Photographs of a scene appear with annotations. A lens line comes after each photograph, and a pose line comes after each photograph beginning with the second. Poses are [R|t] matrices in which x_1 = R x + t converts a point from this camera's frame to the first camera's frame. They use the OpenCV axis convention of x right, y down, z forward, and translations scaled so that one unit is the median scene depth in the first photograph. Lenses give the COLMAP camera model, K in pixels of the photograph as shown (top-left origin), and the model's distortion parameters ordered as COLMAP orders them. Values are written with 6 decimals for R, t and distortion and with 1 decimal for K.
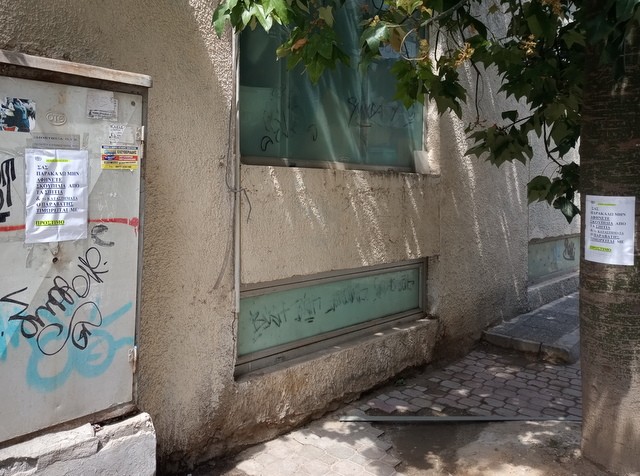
lens RADIAL K [[682.2, 0, 319.8], [0, 682.2, 194.4], [0, 0, 1]] dist [-0.015792, -0.024492]
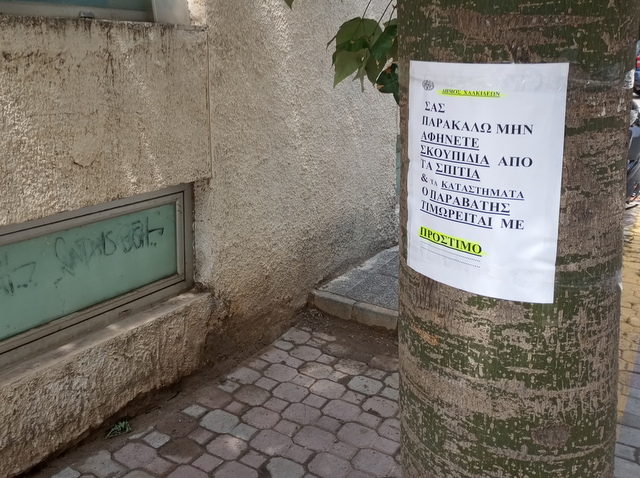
lens RADIAL K [[682.2, 0, 319.8], [0, 682.2, 195.4], [0, 0, 1]] dist [-0.015792, -0.024492]
pose [[0.994750, -0.043865, 0.092453, 0.226853], [0.025234, 0.980716, 0.193805, -0.000131], [-0.099171, -0.190454, 0.976674, 0.492711]]
